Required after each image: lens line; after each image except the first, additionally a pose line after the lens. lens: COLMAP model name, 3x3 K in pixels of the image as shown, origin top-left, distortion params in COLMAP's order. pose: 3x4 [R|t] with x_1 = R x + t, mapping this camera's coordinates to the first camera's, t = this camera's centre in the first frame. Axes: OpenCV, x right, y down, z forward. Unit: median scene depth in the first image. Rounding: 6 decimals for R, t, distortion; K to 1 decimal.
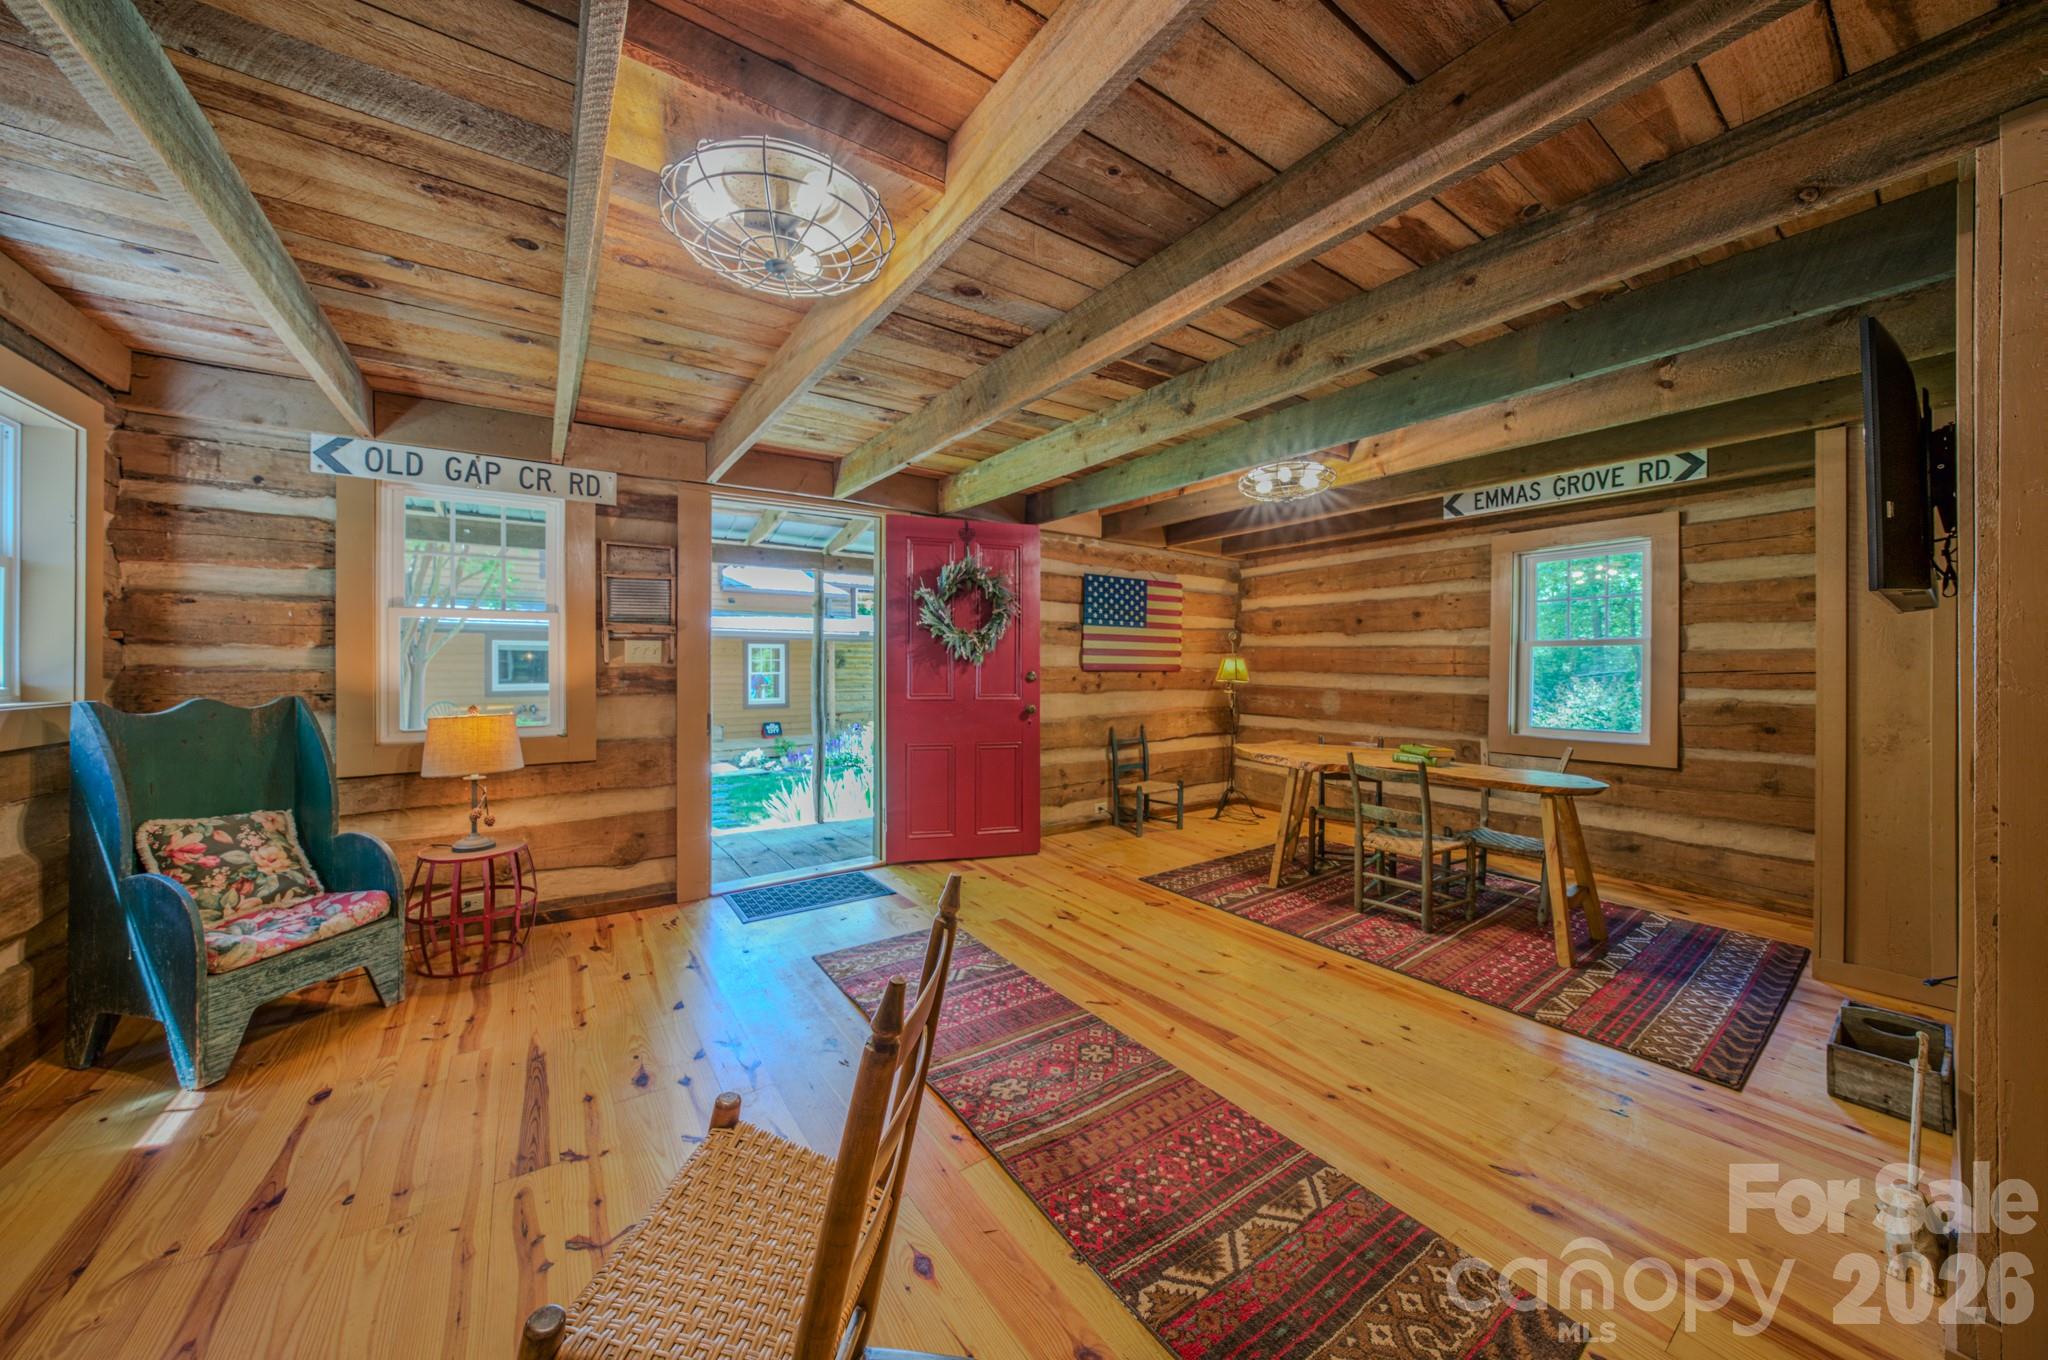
lens RADIAL K [[711.0, 0, 1025.5], [0, 711.0, 674.8], [0, 0, 1]] dist [-0.028918, 0.006484]
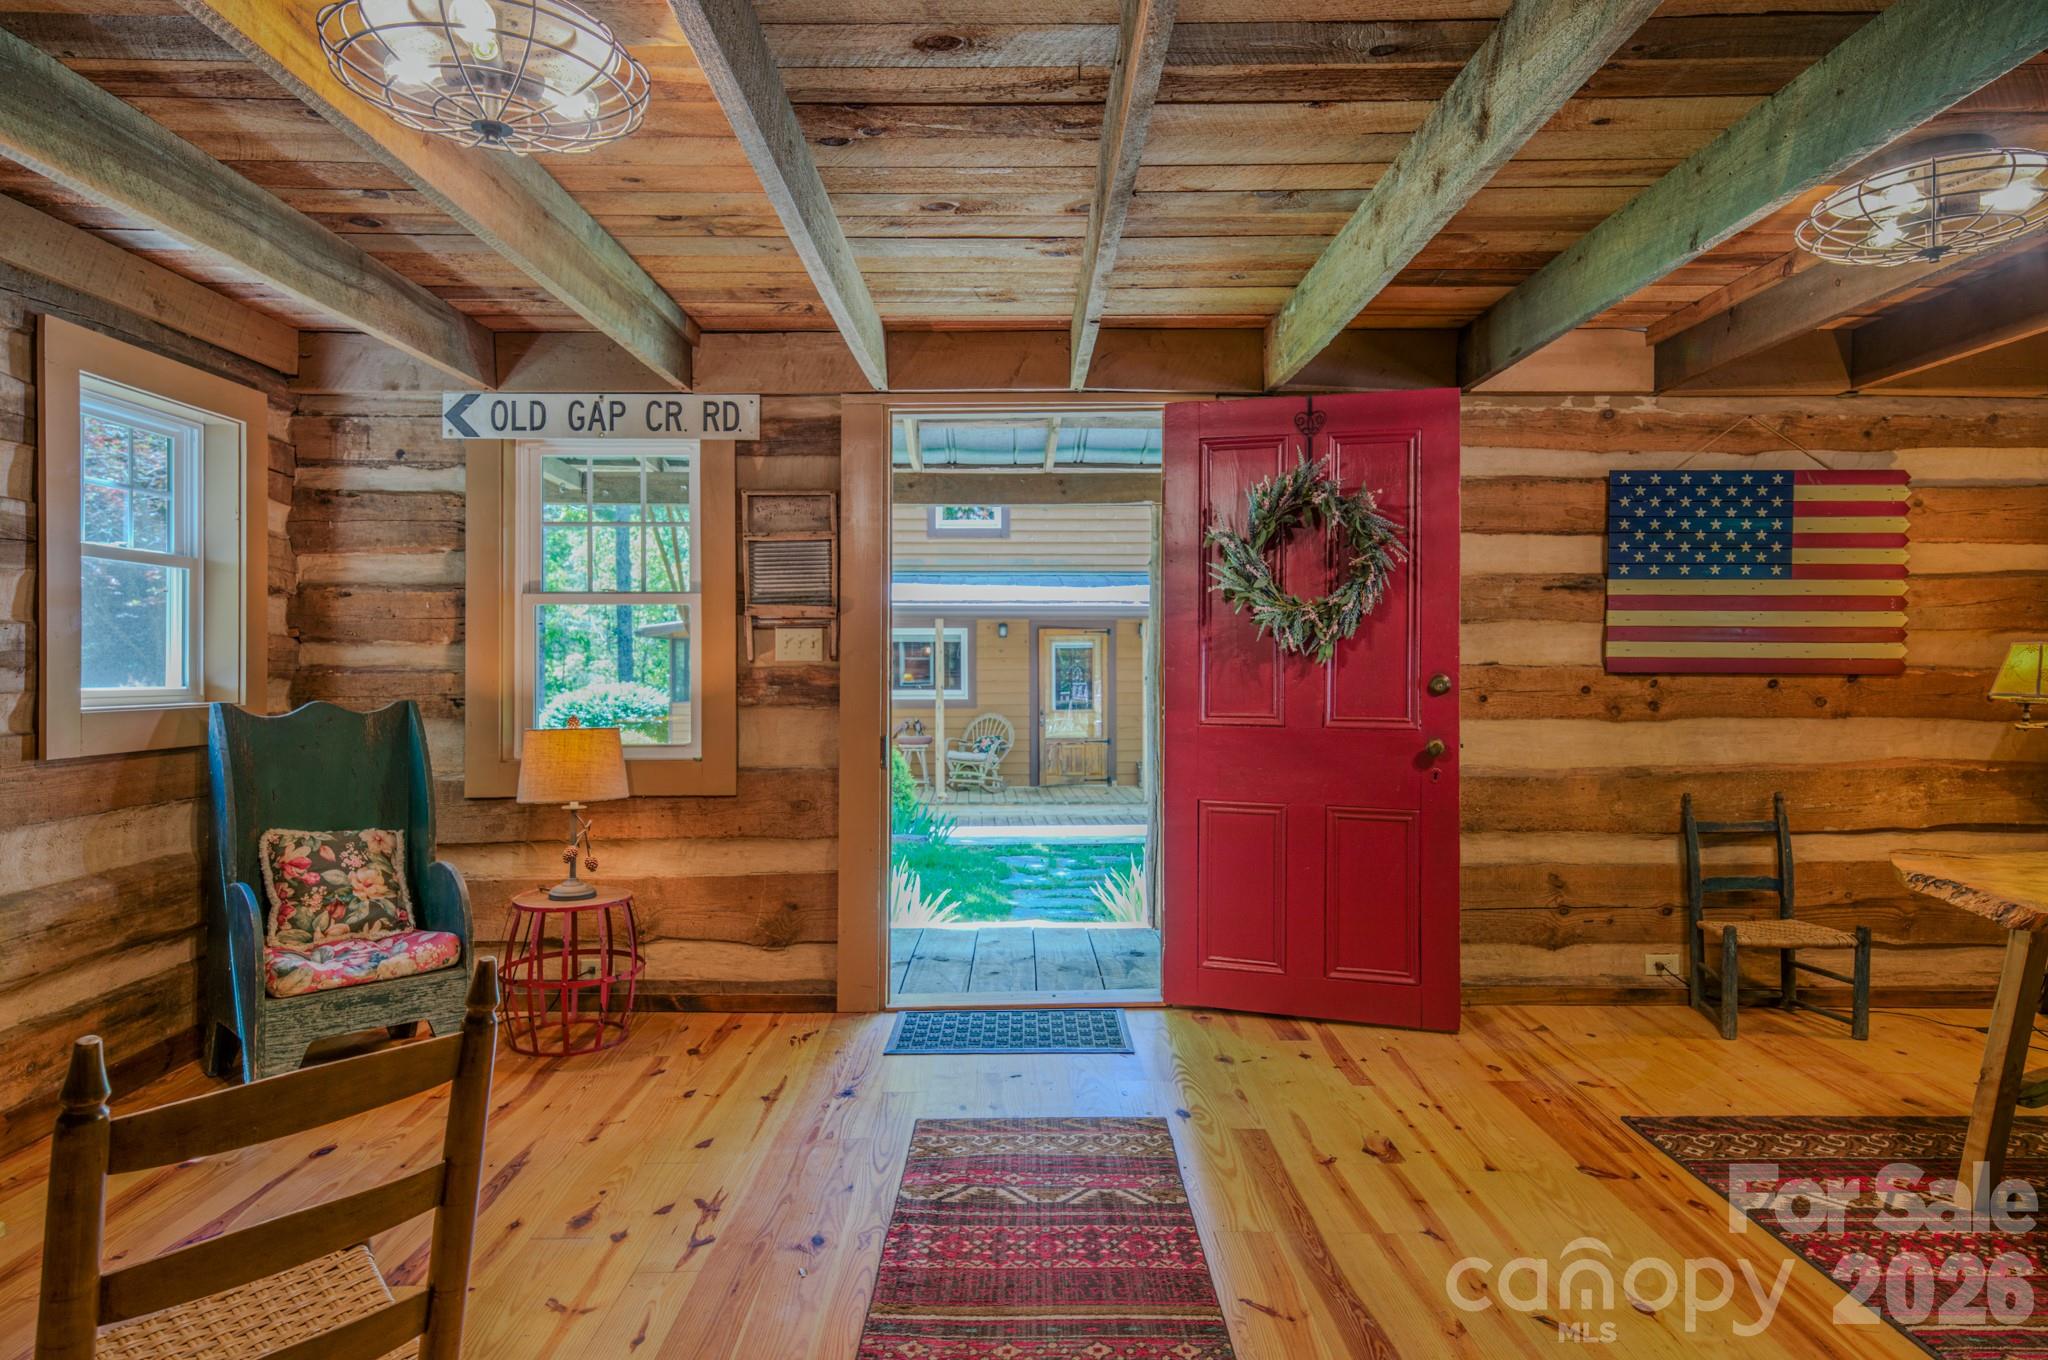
lens RADIAL K [[1280.7, 0, 1024.0], [0, 1280.7, 680.0], [0, 0, 1]] dist [0.026138, -0.000383]
pose [[0.820255, 0.005396, -0.571973, 0.428707], [-0.004994, 0.999985, 0.002272, -0.002089], [0.571976, 0.000993, 0.820270, 0.097252]]
